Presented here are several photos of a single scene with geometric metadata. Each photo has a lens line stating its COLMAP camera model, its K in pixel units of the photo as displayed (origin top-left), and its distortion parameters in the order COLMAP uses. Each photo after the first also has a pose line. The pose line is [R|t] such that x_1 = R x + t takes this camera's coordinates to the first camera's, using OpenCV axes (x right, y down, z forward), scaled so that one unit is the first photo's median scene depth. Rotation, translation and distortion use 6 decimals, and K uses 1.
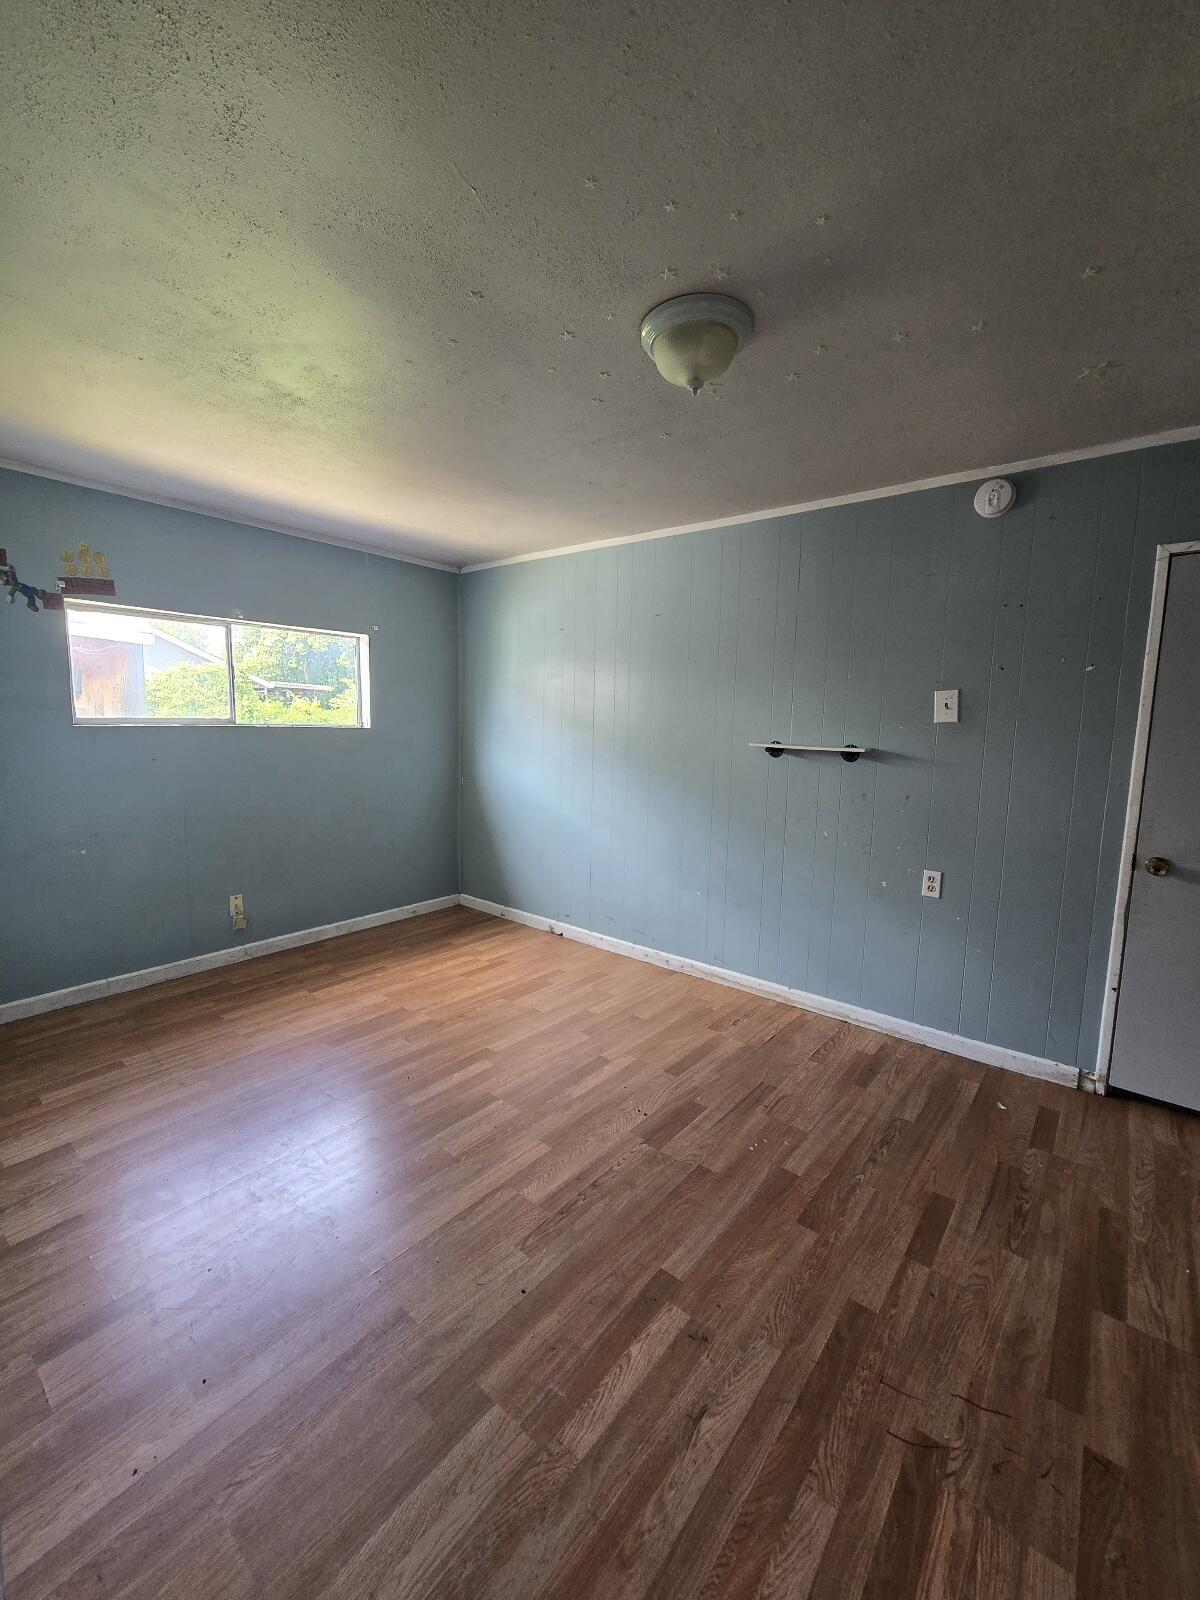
lens RADIAL K [[655.8, 0, 591.7], [0, 655.8, 807.6], [0, 0, 1]] dist [-0.003110, 0.001057]
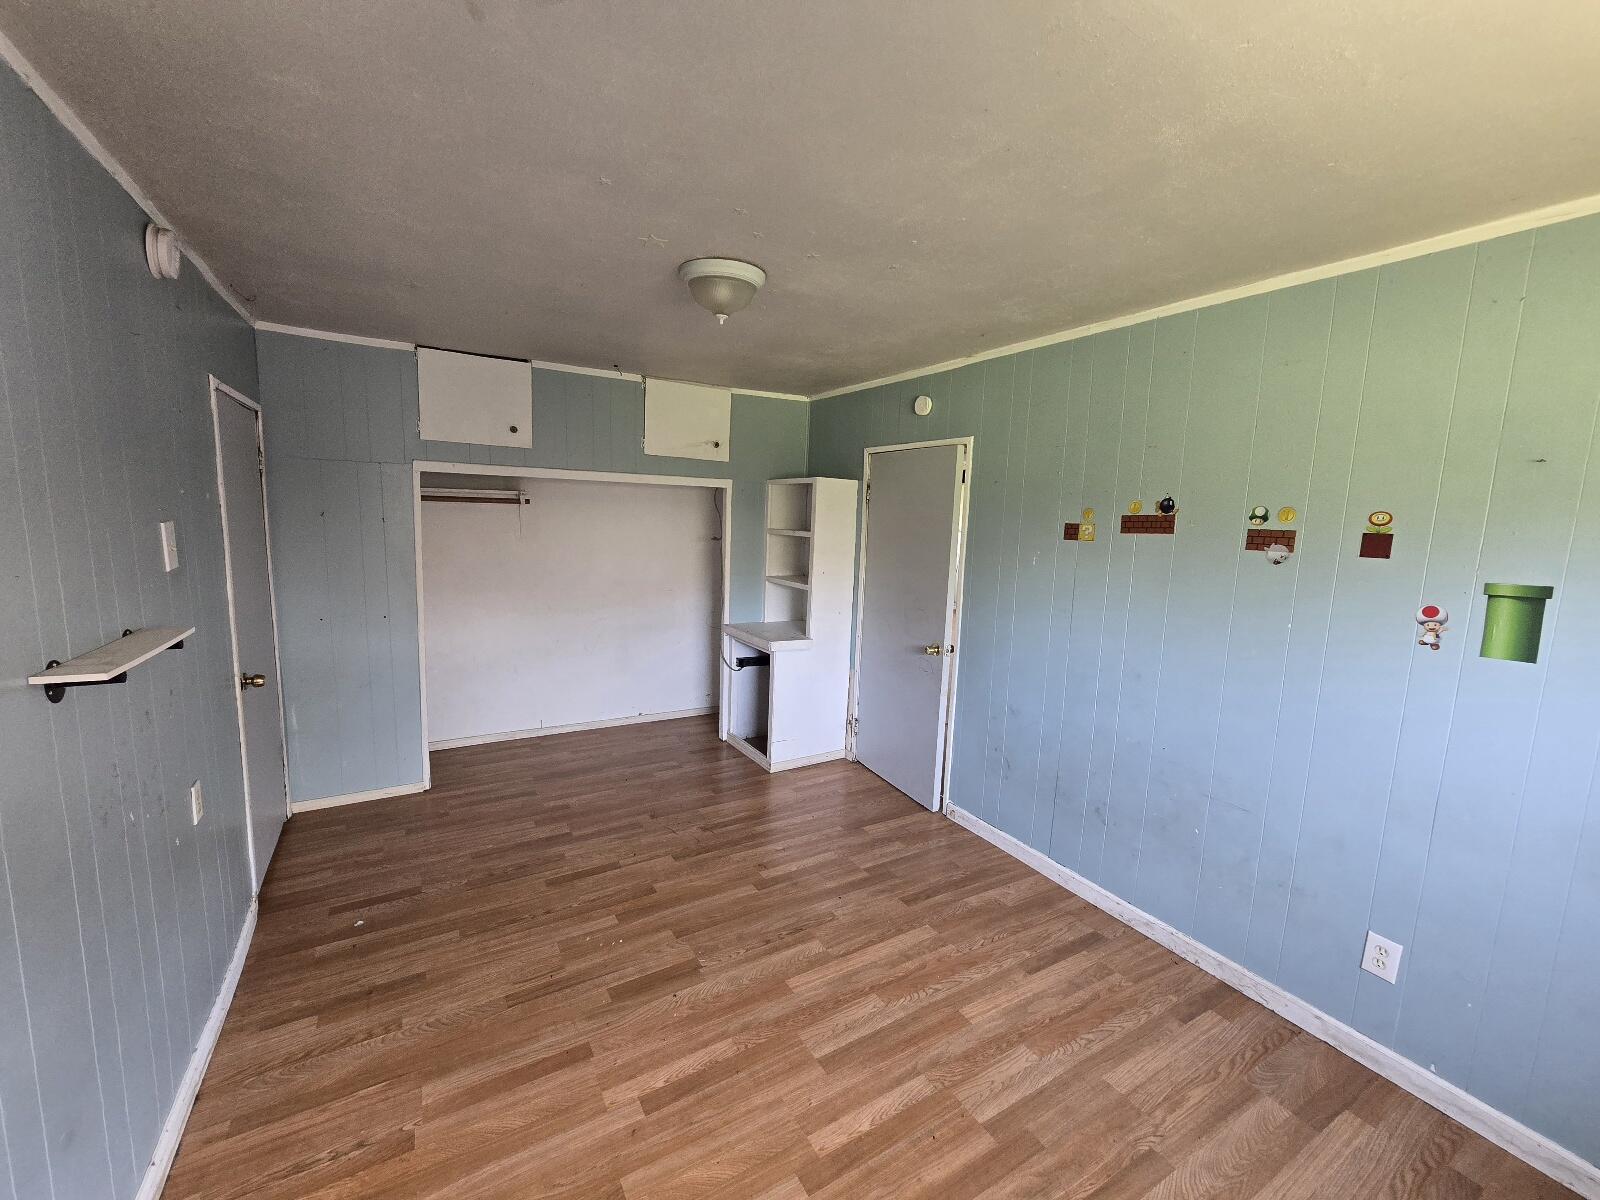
lens RADIAL K [[655.8, 0, 796.6], [0, 655.8, 598.5], [0, 0, 1]] dist [-0.003110, 0.001057]
pose [[-0.936986, -0.096086, 0.335893, -0.394854], [-0.007388, 0.966670, 0.255917, -0.378958], [-0.349288, 0.237310, -0.906467, 1.891636]]
